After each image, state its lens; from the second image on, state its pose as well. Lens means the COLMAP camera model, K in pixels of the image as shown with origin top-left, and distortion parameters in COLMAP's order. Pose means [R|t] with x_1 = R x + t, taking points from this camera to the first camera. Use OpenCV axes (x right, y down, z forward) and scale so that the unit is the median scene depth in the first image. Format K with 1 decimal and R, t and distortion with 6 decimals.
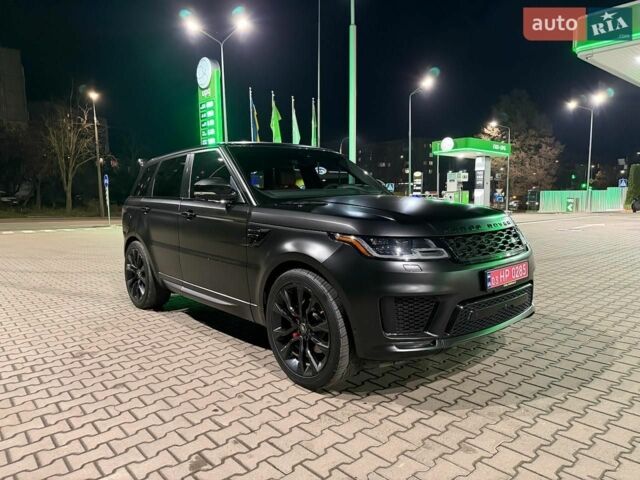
lens RADIAL K [[451.9, 0, 318.8], [0, 451.9, 245.1], [0, 0, 1]] dist [0.027561, -0.048160]
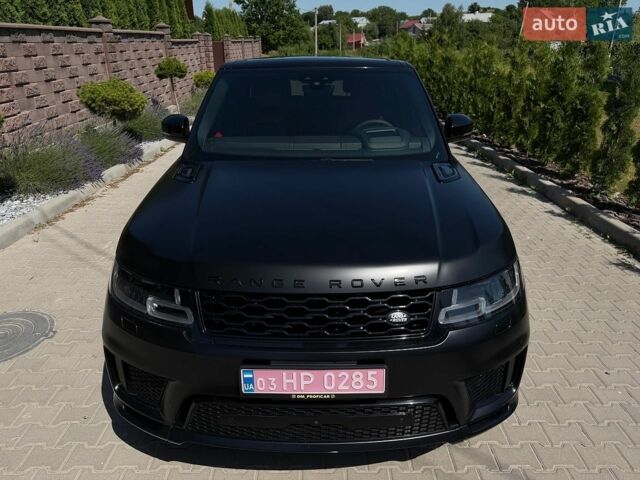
lens RADIAL K [[451.9, 0, 320.1], [0, 451.9, 239.0], [0, 0, 1]] dist [0.027561, -0.048160]
pose [[0.753672, 0.267137, -0.600513, 0.671985], [-0.091304, 0.947370, 0.306845, -0.259875], [0.650877, -0.176431, 0.738397, 0.583508]]
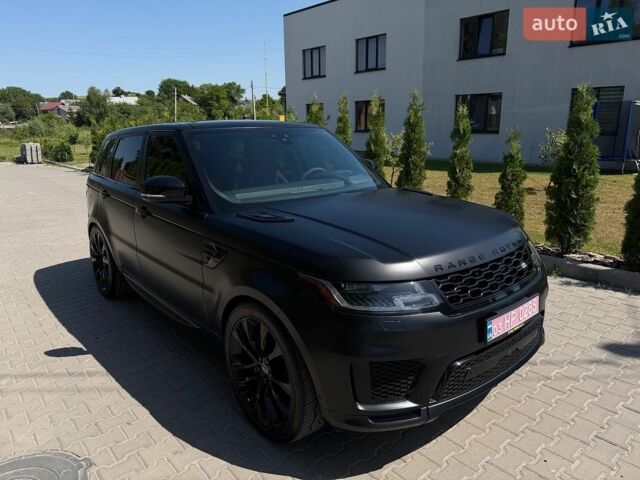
lens RADIAL K [[451.9, 0, 323.4], [0, 451.9, 239.1], [0, 0, 1]] dist [0.027561, -0.048160]
pose [[0.999985, 0.000982, -0.005426, 0.077965], [-0.000330, 0.992924, 0.118753, -0.158653], [0.005505, -0.118750, 0.992909, 0.202083]]
